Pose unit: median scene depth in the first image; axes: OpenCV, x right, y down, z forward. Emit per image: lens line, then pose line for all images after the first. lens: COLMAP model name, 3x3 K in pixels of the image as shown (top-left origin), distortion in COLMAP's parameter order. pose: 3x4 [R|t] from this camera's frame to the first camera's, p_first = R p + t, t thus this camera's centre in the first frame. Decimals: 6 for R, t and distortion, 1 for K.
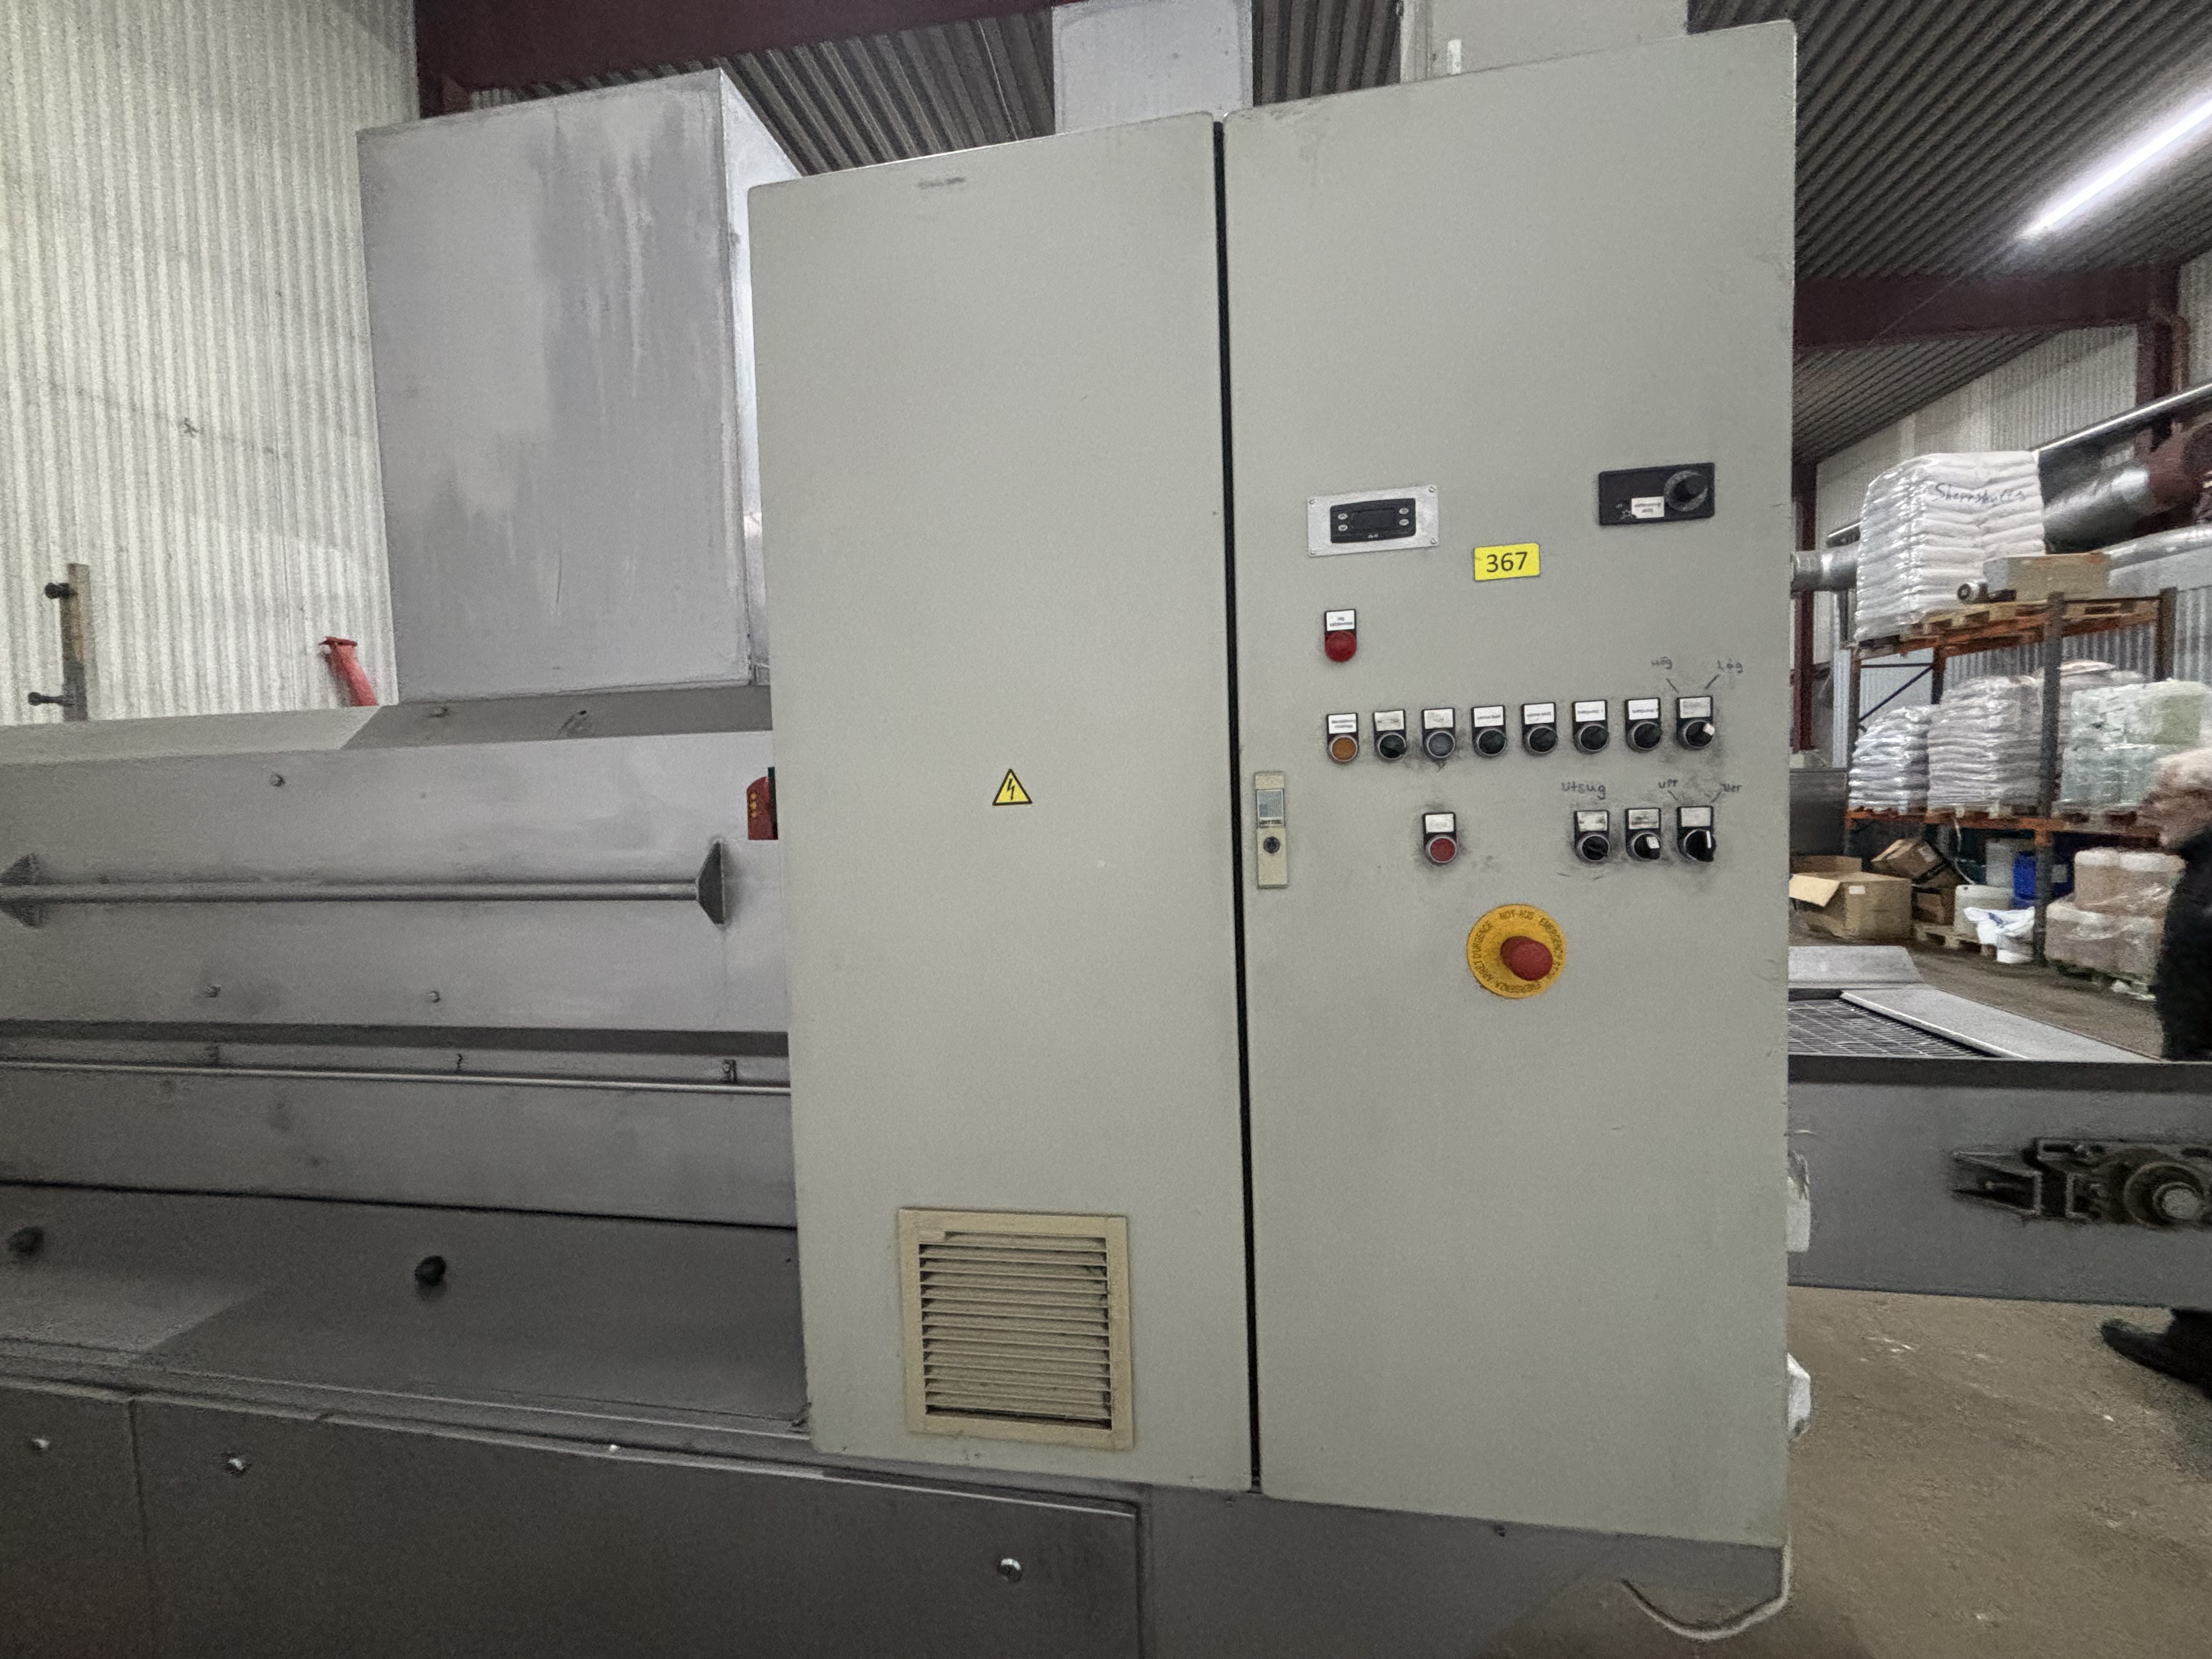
lens RADIAL K [[883.5, 0, 1101.4], [0, 883.5, 829.0], [0, 0, 1]] dist [-0.001972, 0.000061]
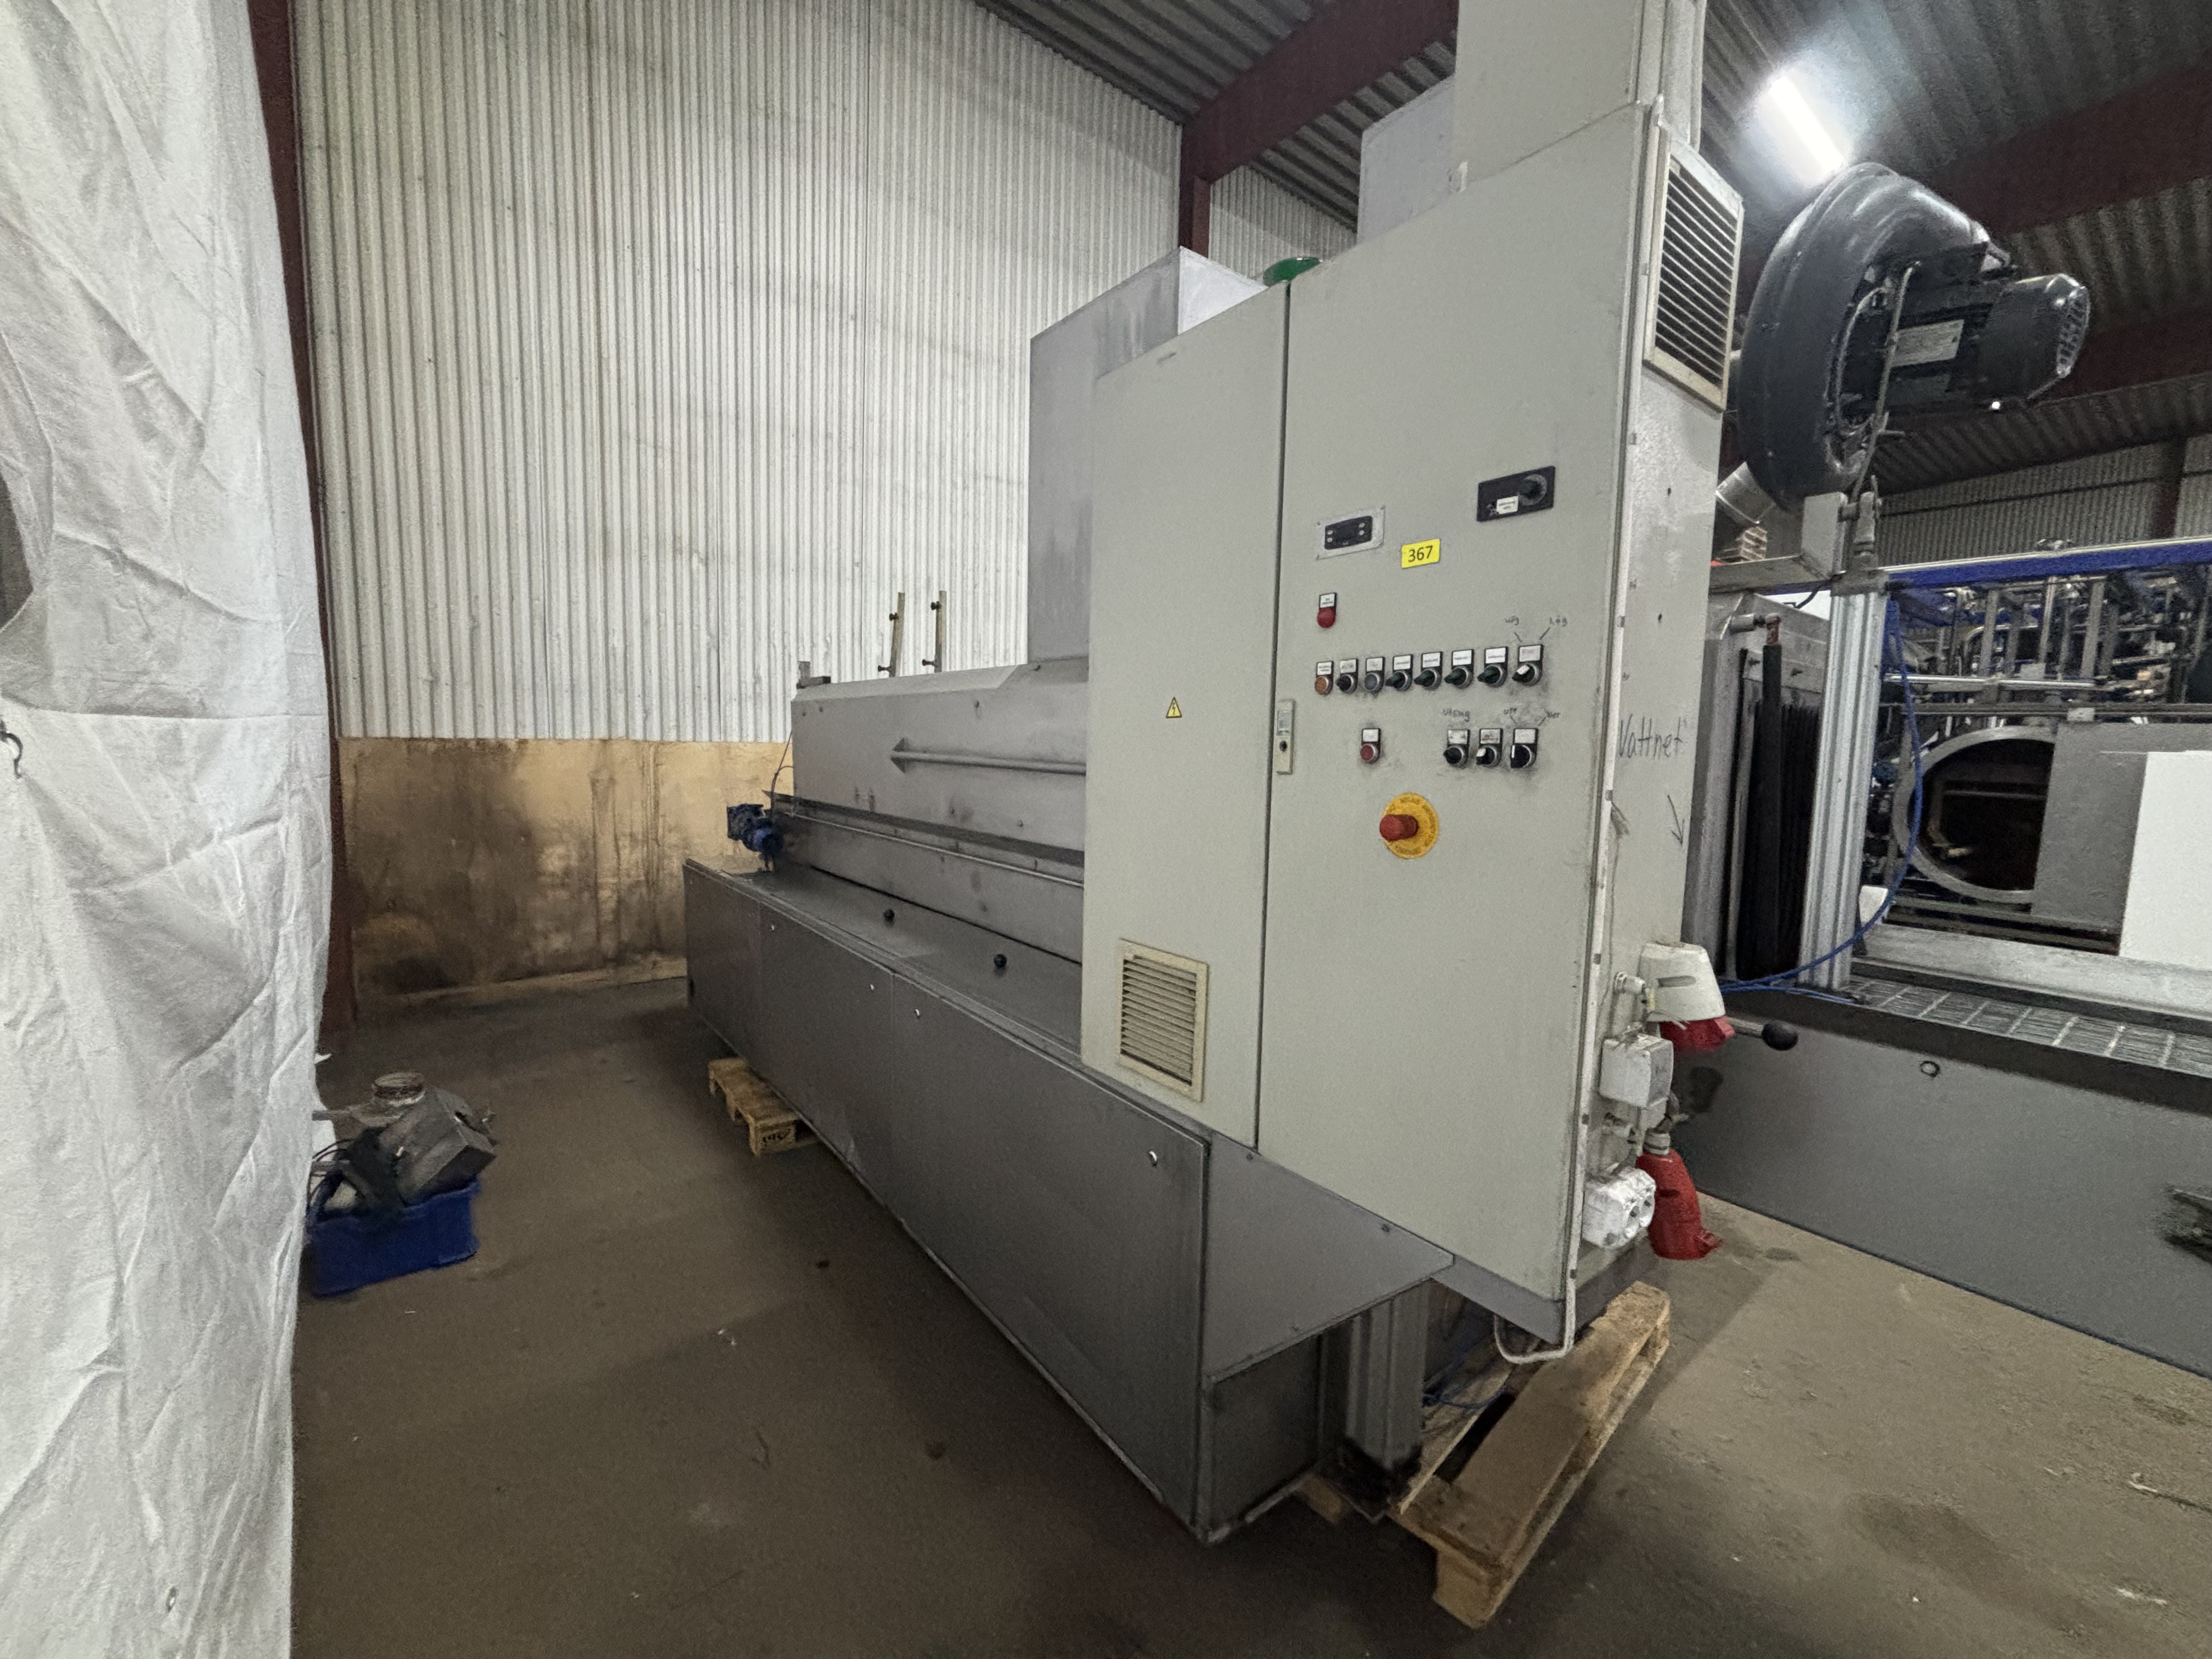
lens RADIAL K [[883.5, 0, 1101.4], [0, 883.5, 829.0], [0, 0, 1]] dist [-0.001972, 0.000061]
pose [[0.724227, 0.113550, -0.680149, 1.046558], [-0.076738, 0.993494, 0.084152, 0.057914], [0.685279, -0.008752, 0.728228, -0.382477]]
